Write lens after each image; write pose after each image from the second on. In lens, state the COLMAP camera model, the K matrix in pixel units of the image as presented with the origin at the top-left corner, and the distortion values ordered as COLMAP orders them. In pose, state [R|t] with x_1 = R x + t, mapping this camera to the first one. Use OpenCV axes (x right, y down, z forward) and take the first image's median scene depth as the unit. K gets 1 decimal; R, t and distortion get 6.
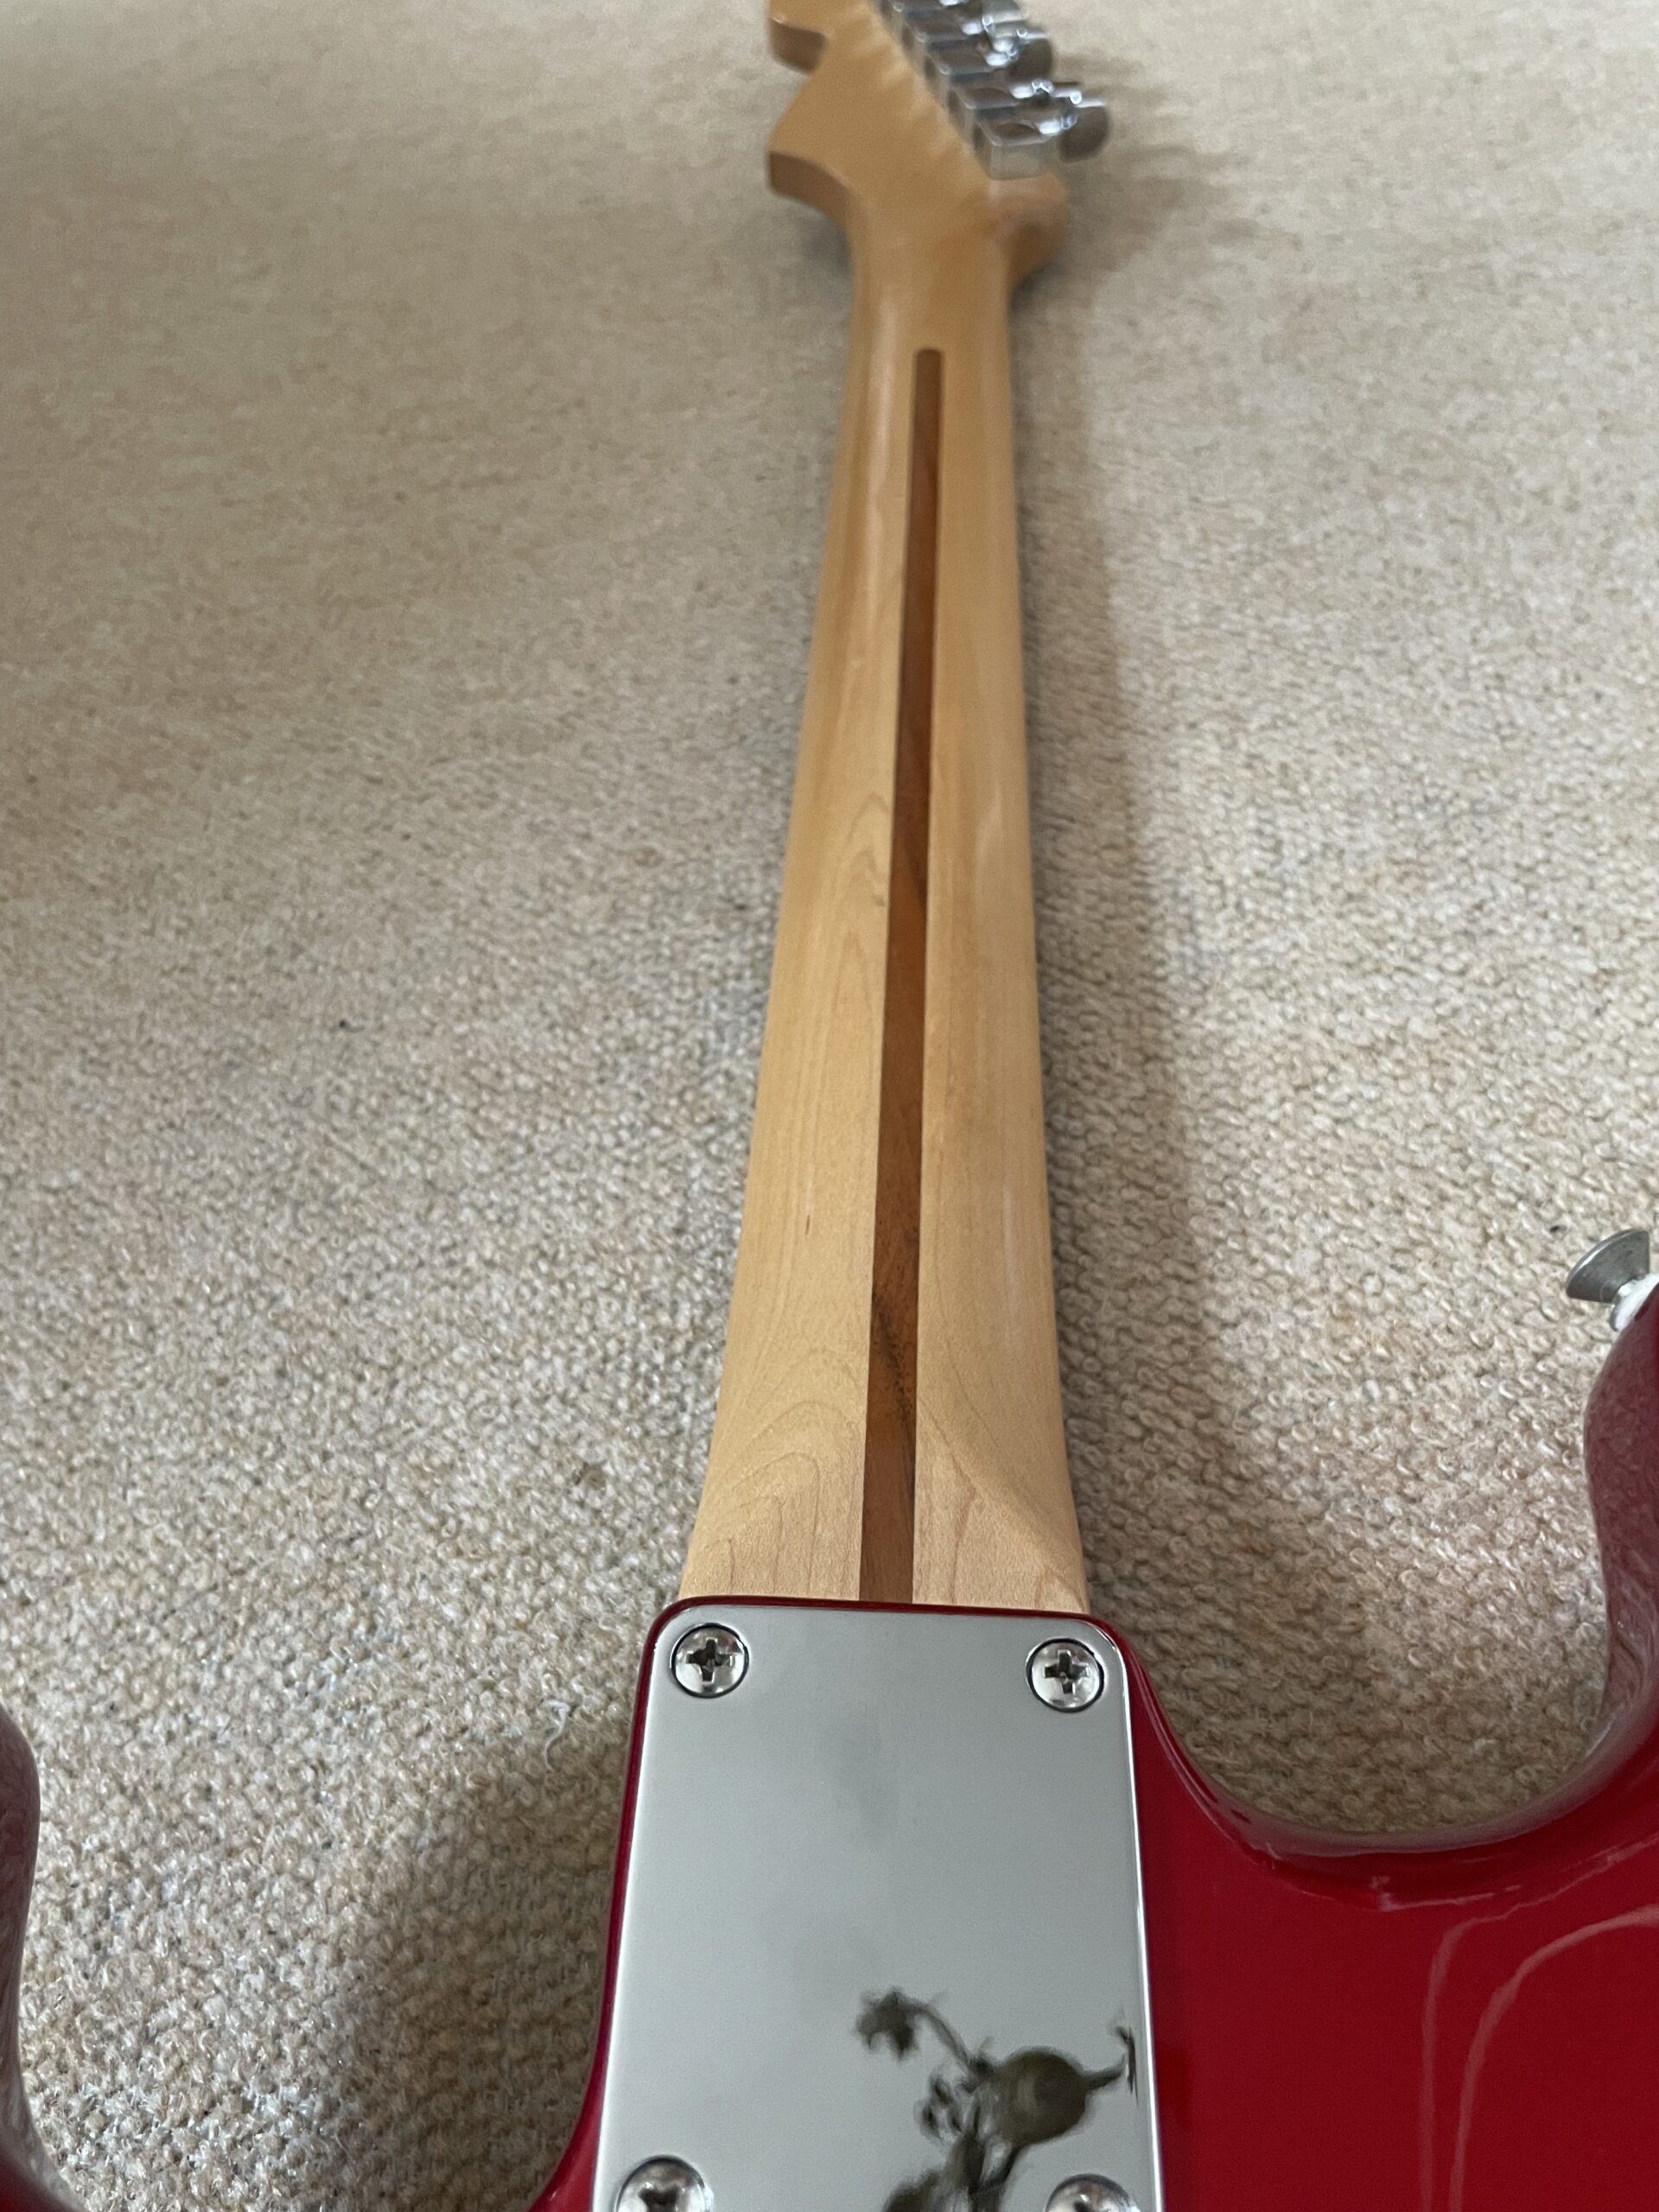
lens RADIAL K [[1854.9, 0, 837.4], [0, 1854.9, 1090.7], [0, 0, 1]] dist [0.071980, -0.109108]
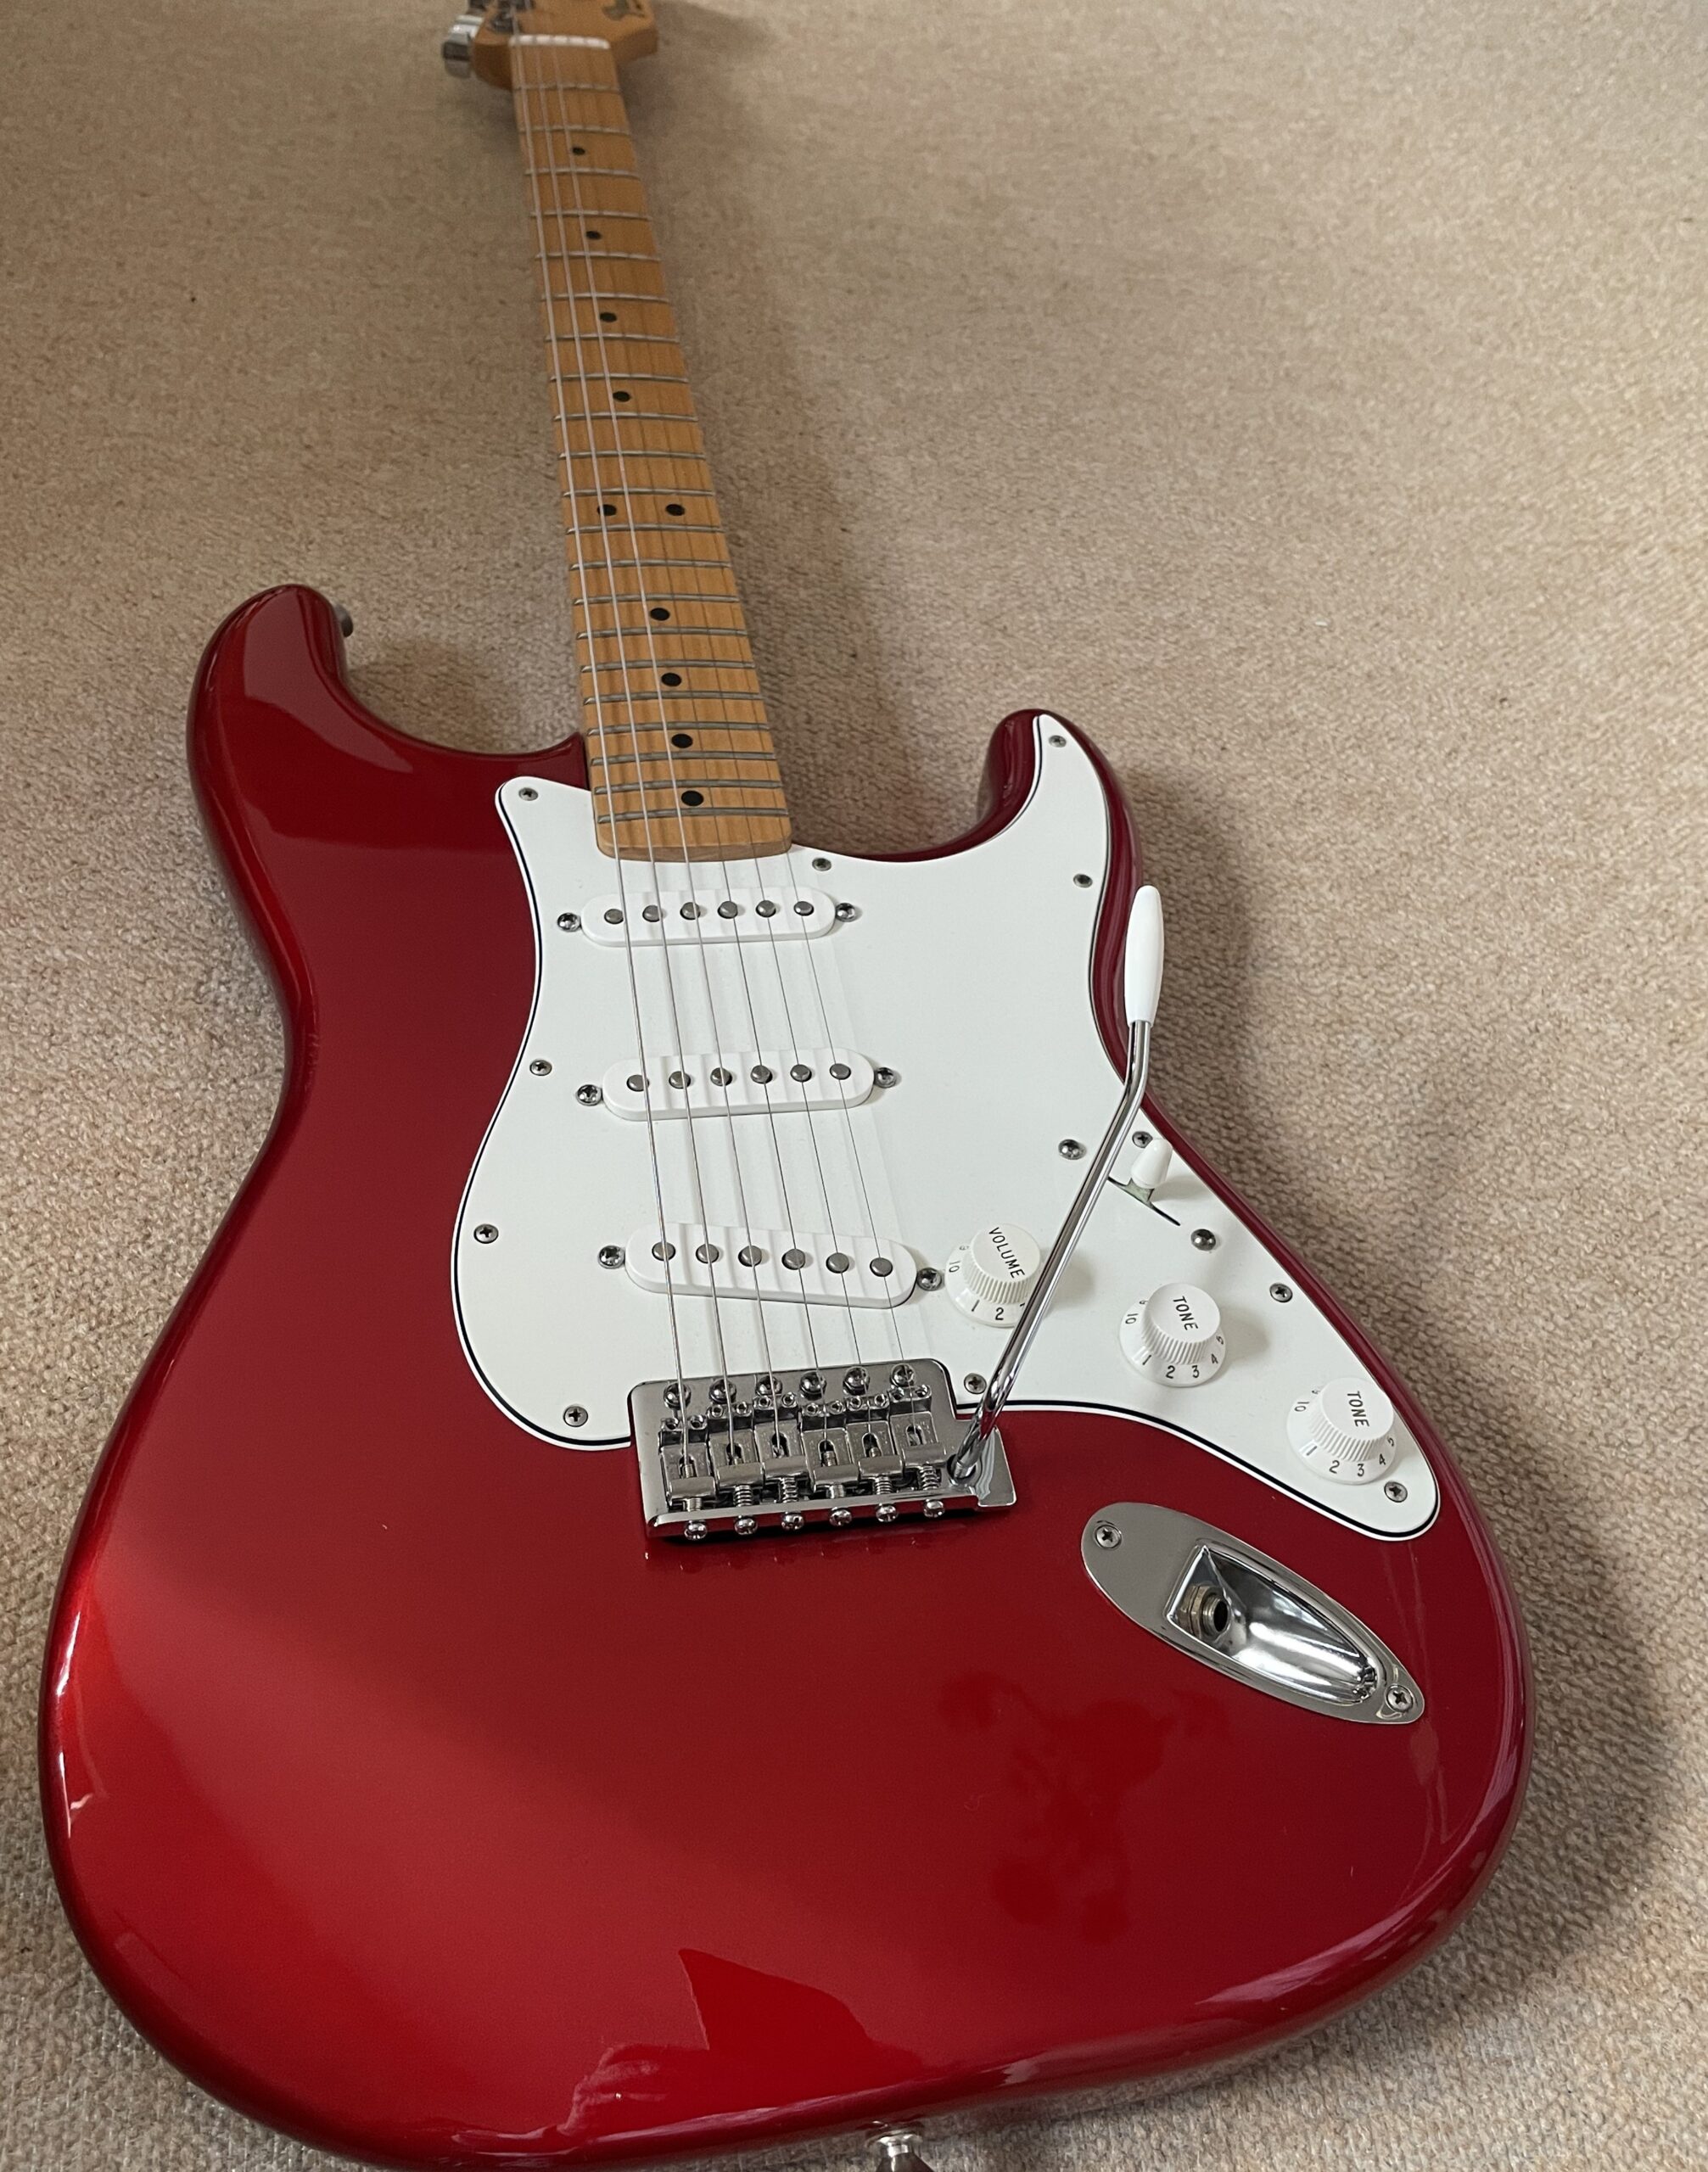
lens RADIAL K [[1995.0, 0, 835.6], [0, 1995.0, 1118.4], [0, 0, 1]] dist [0.030955, 0.000000]
pose [[0.951301, 0.054811, 0.303353, -0.562272], [-0.064366, 0.997693, 0.021582, 0.373451], [-0.301470, -0.040057, 0.952634, -0.846400]]
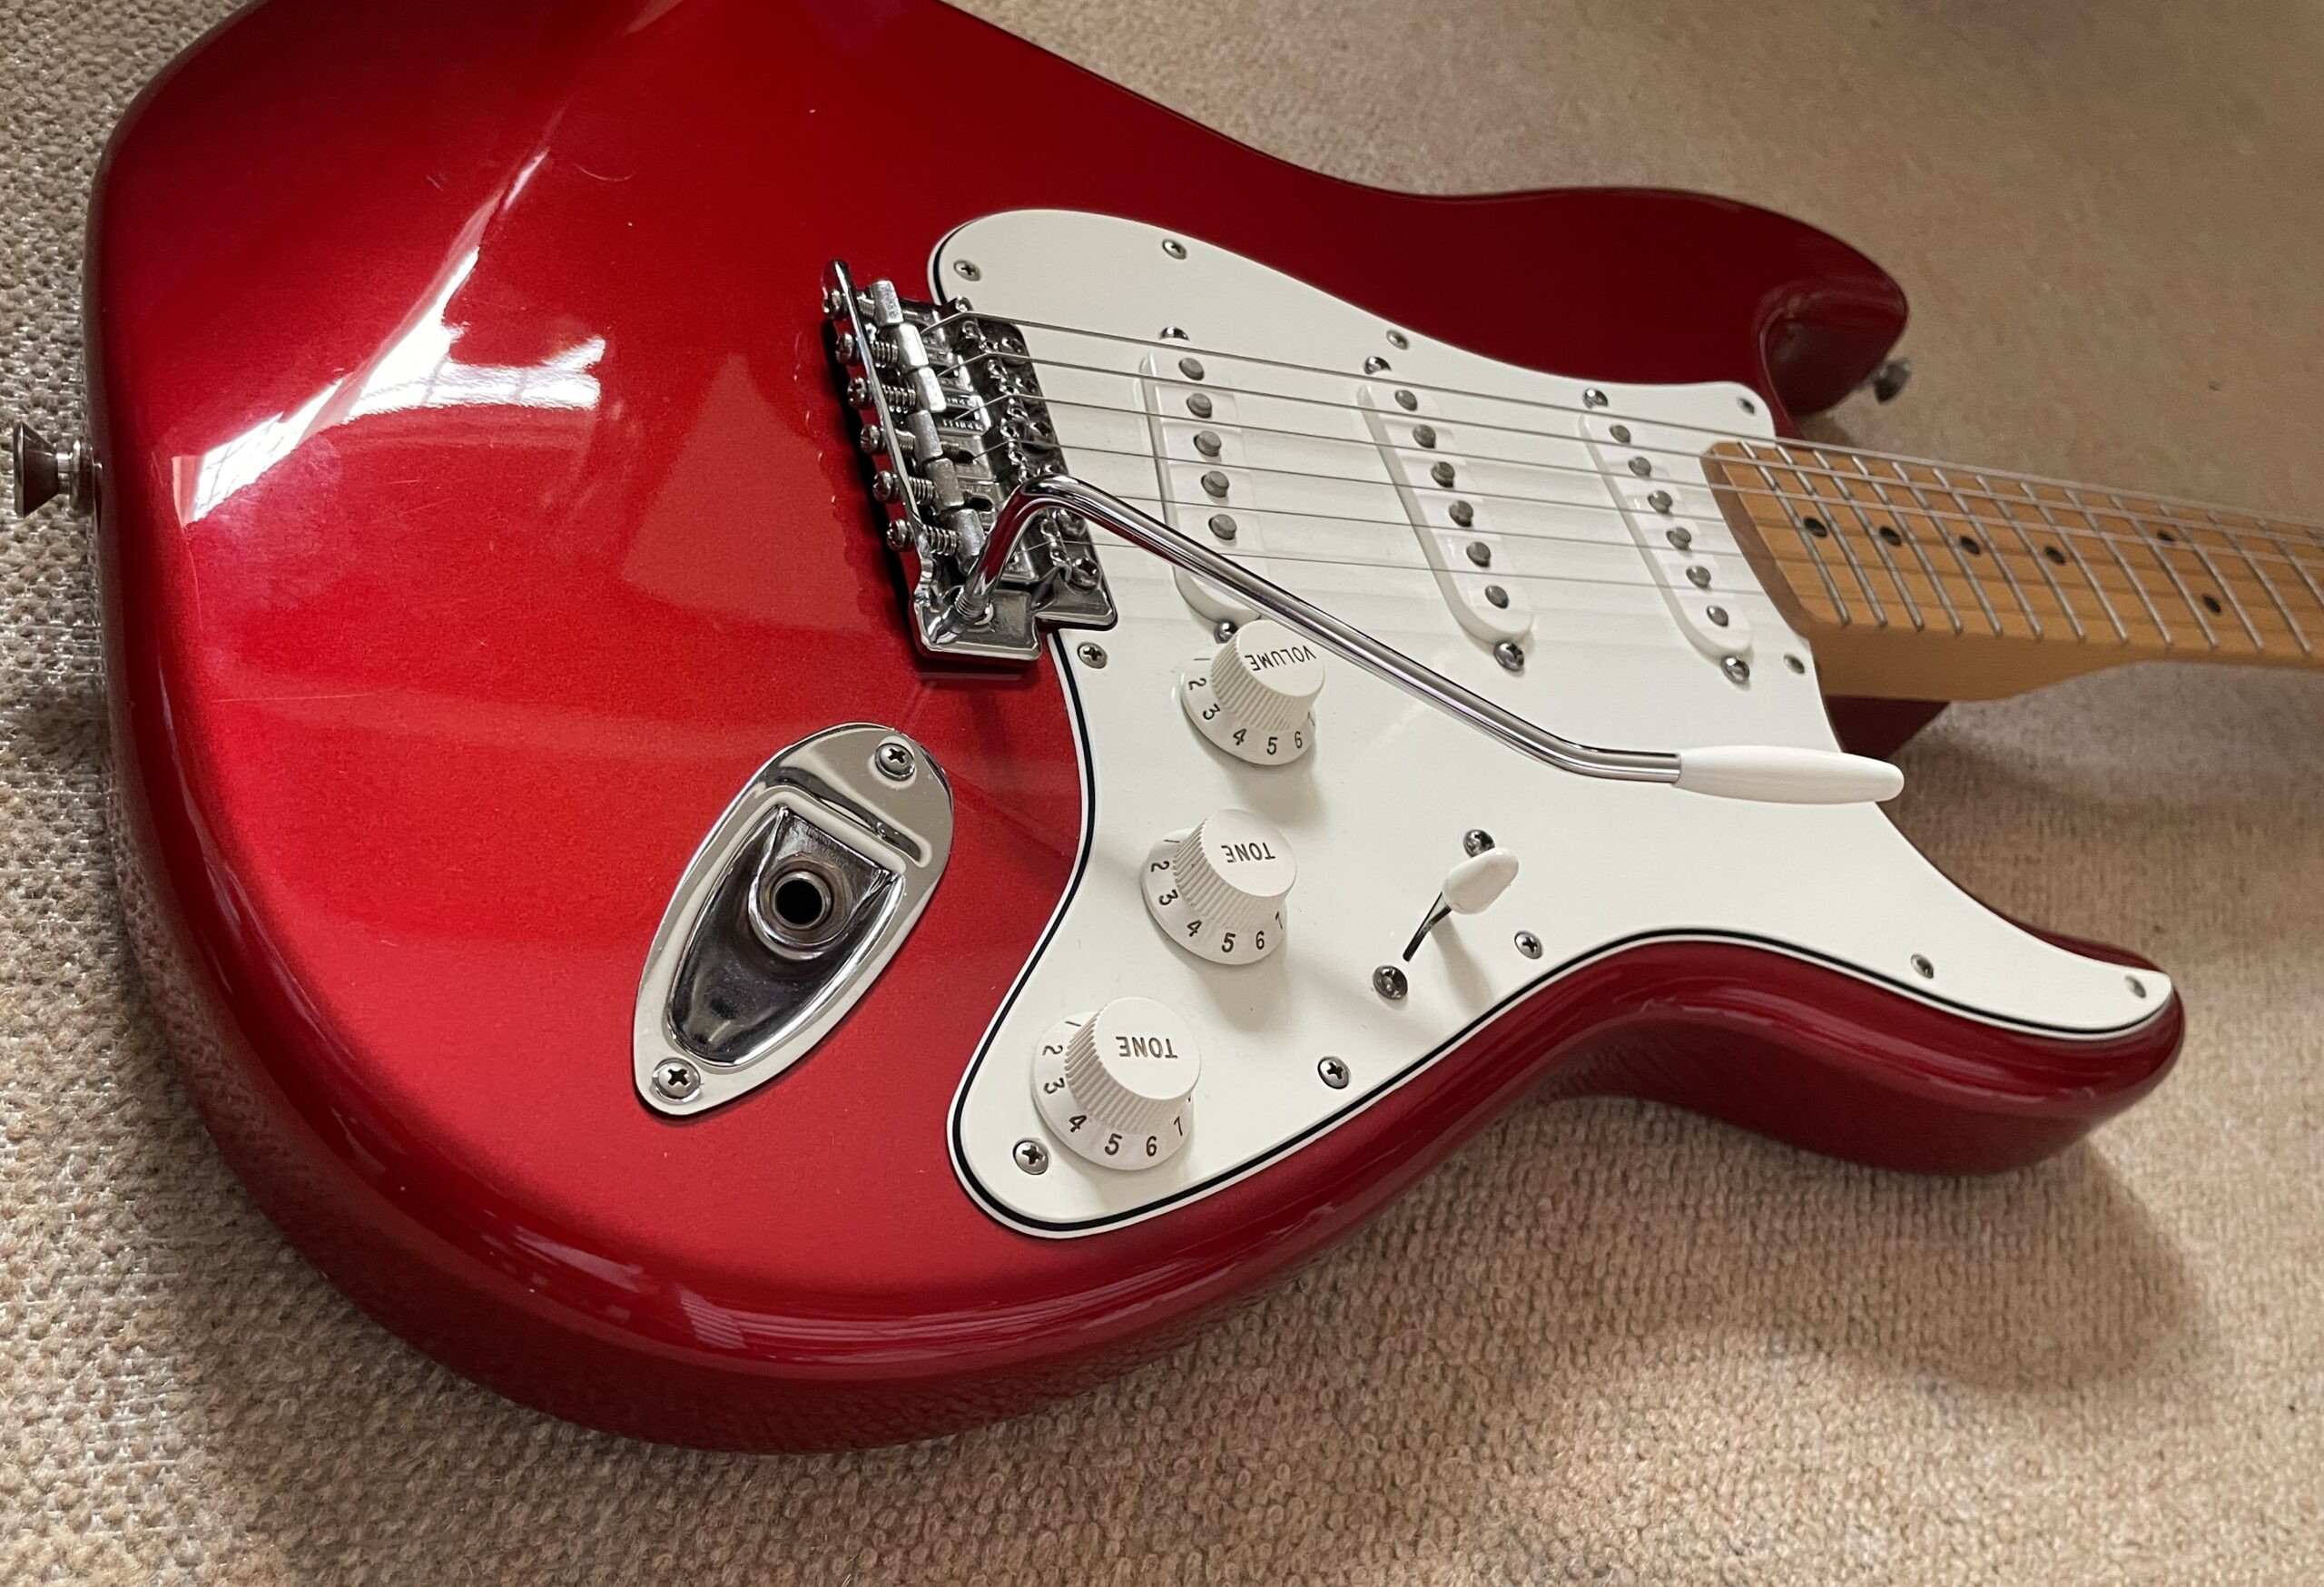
lens RADIAL K [[2176.4, 0, 1183.3], [0, 2176.4, 814.9], [0, 0, 1]] dist [0.041911, 0.000000]
pose [[0.195055, 0.899151, -0.391766, 0.347098], [-0.958926, 0.258706, 0.116326, 0.423645], [0.205946, 0.352985, 0.912682, -0.568259]]
